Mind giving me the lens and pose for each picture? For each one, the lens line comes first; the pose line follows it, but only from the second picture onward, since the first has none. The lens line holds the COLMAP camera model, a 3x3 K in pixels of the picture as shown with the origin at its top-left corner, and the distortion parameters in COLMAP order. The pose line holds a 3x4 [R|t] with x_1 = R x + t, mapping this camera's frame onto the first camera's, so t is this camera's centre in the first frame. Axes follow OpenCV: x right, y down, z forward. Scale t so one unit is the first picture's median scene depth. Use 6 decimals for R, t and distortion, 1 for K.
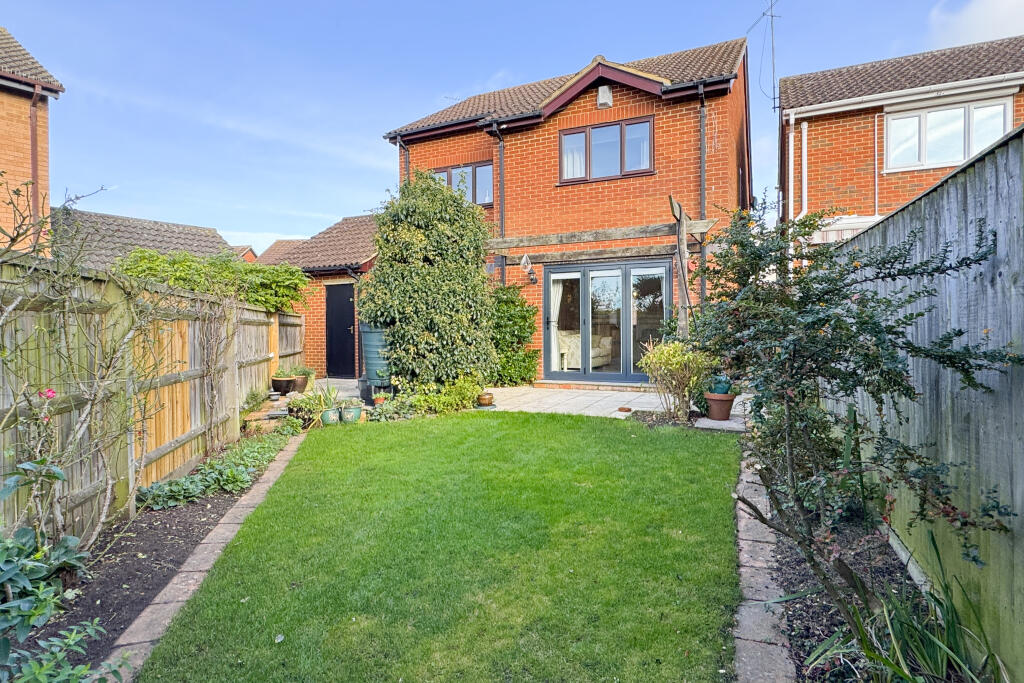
lens RADIAL K [[560.4, 0, 512.0], [0, 560.4, 341.5], [0, 0, 1]] dist [0.000465, -0.000120]
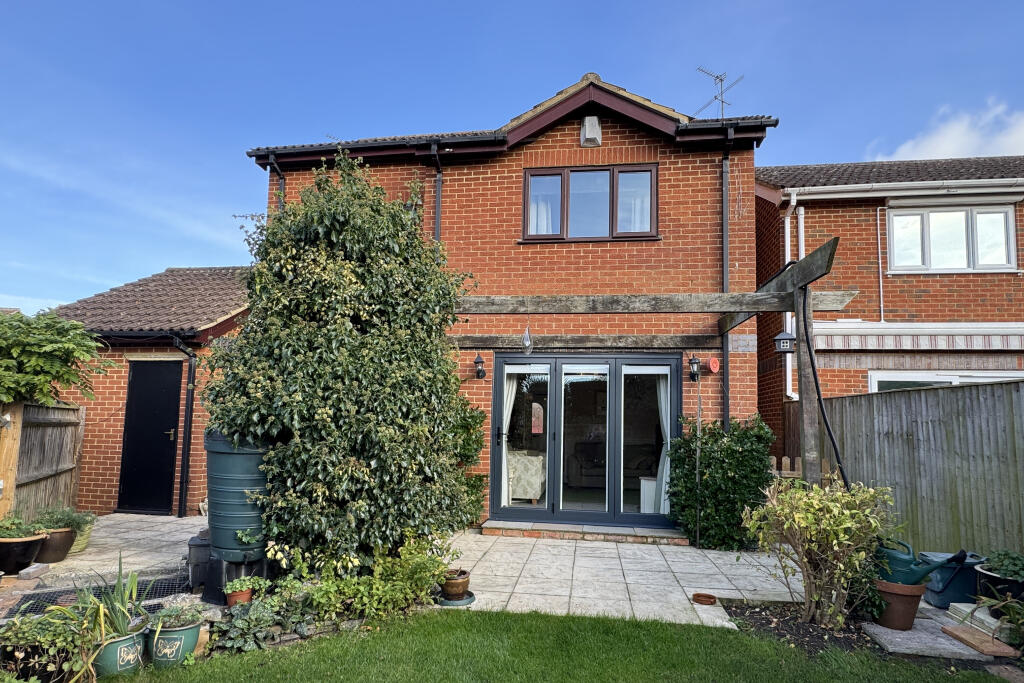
lens RADIAL K [[558.8, 0, 512.4], [0, 558.8, 387.0], [0, 0, 1]] dist [-0.002379, 0.001136]
pose [[0.957544, 0.053716, 0.283239, -0.129690], [-0.026058, 0.994593, -0.100528, -0.026896], [-0.287107, 0.088879, 0.953766, 0.375352]]
